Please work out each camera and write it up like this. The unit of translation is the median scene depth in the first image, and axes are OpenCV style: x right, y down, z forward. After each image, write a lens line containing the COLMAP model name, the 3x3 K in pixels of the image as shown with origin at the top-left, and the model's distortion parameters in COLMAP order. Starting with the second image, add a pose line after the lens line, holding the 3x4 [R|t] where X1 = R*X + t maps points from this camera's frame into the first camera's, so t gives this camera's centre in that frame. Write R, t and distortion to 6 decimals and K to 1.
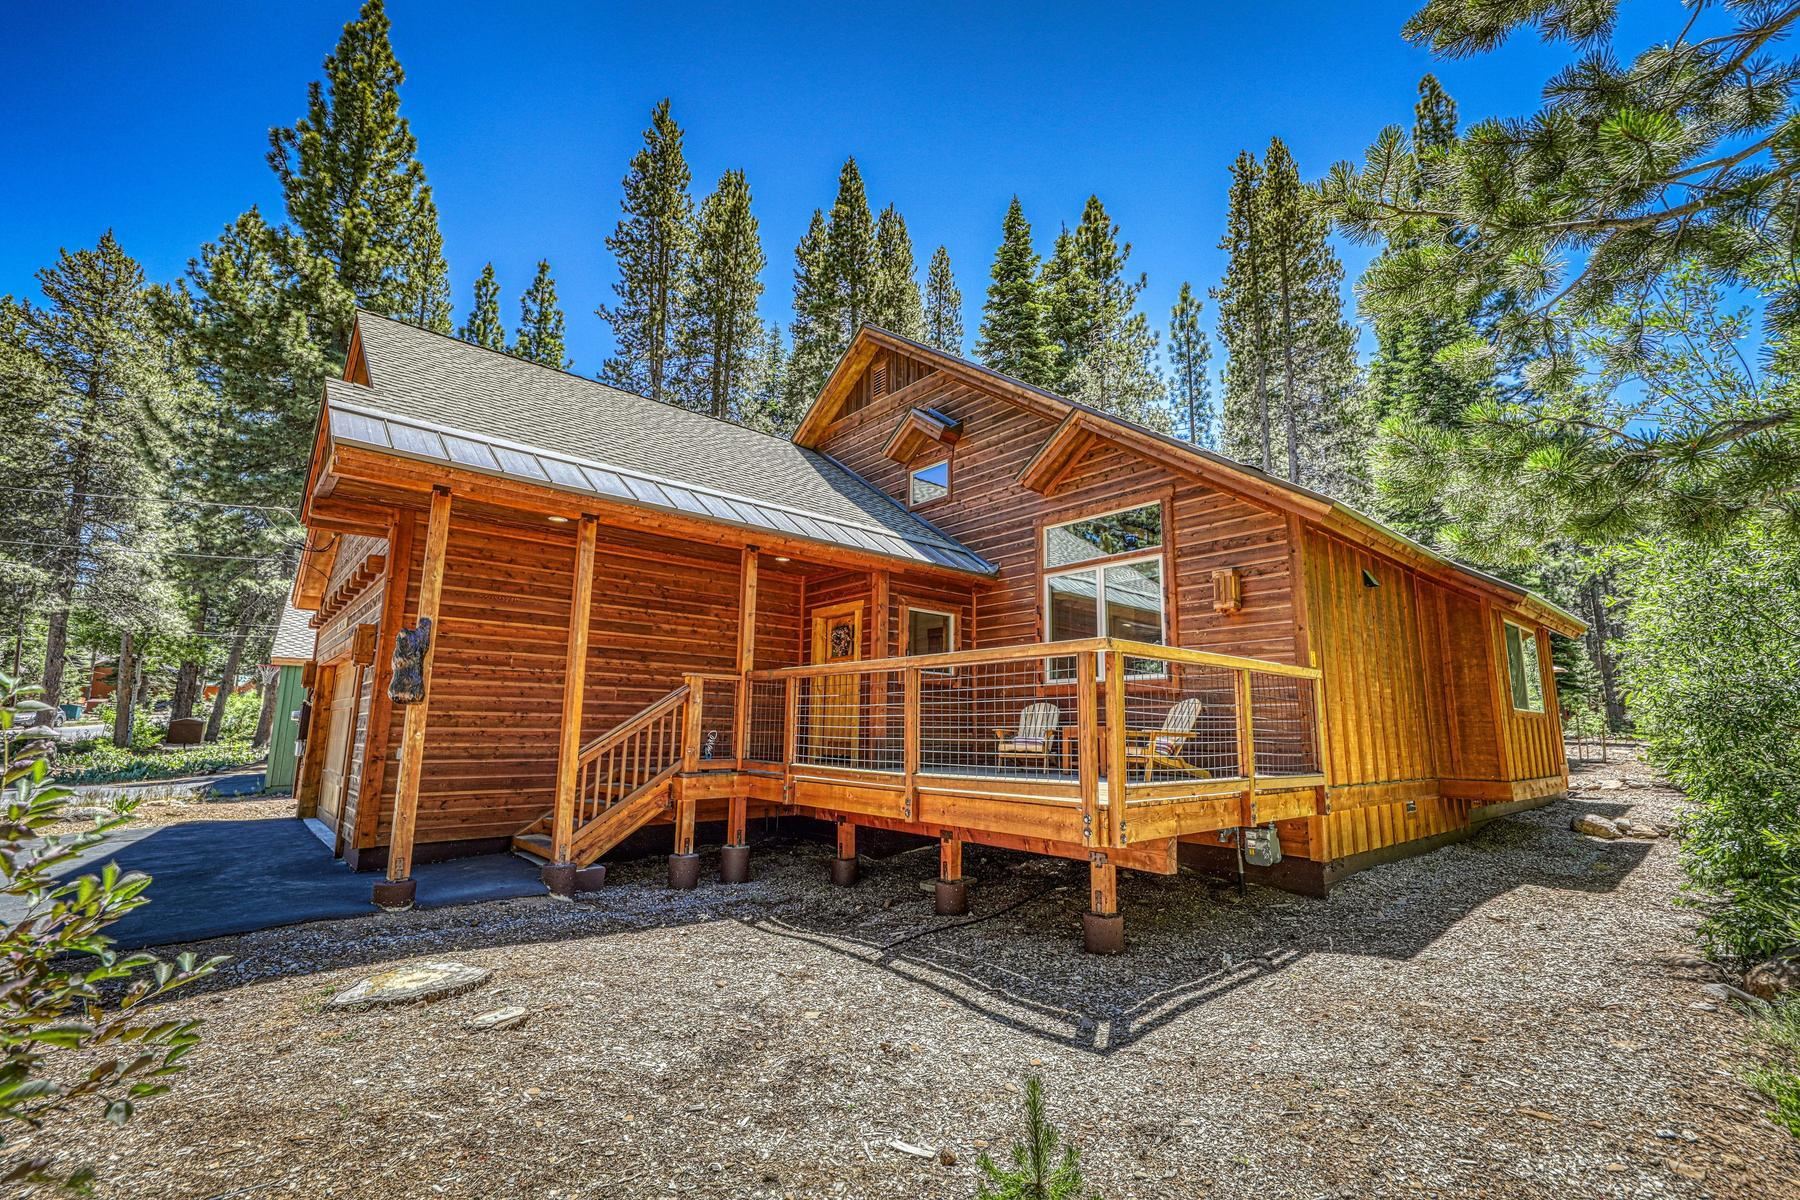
lens RADIAL K [[772.1, 0, 902.9], [0, 772.1, 612.4], [0, 0, 1]] dist [0.002591, 0.000343]
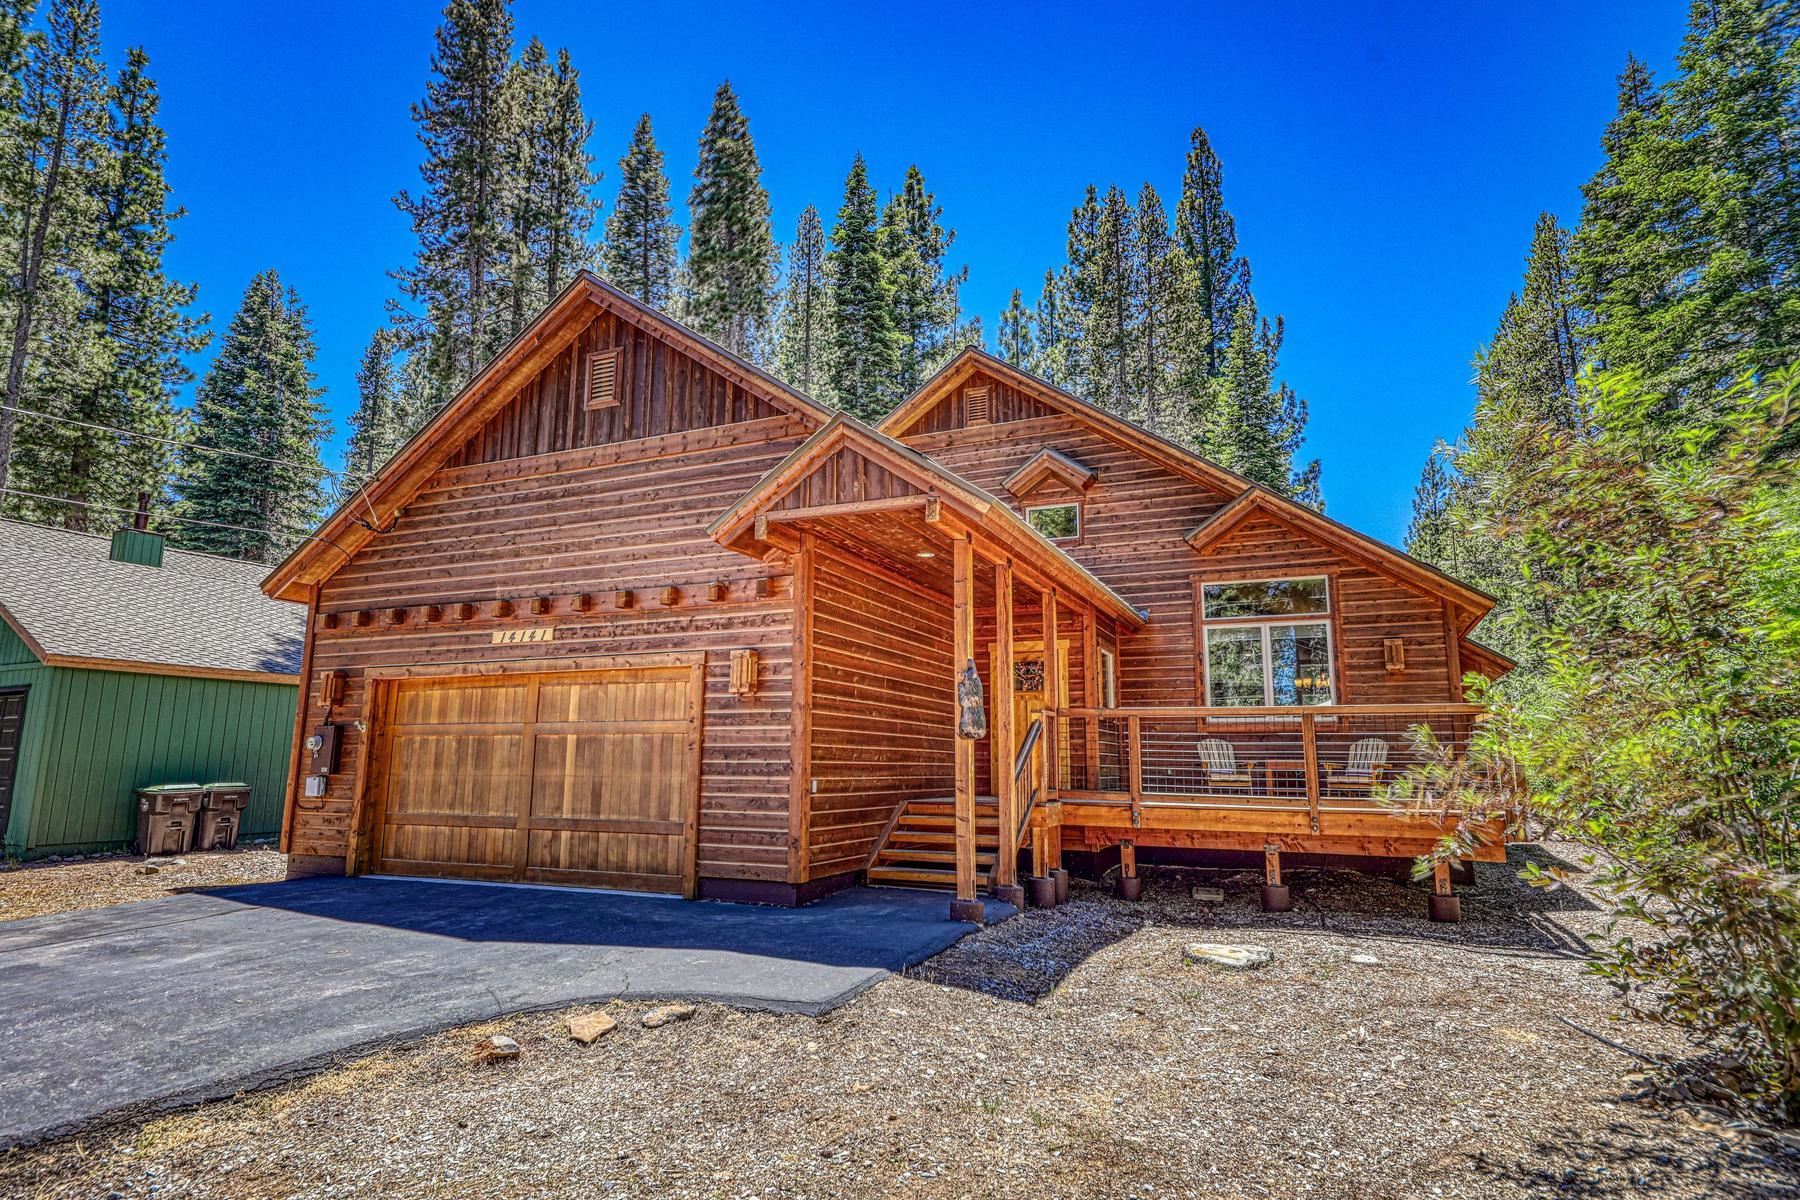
lens RADIAL K [[969.3, 0, 900.0], [0, 969.3, 600.0], [0, 0, 1]] dist [0.004202, 0.000548]
pose [[0.910093, 0.067909, 0.408803, -0.814452], [-0.063253, 0.997686, -0.024916, -0.022268], [-0.409549, -0.003182, 0.912283, -0.117247]]
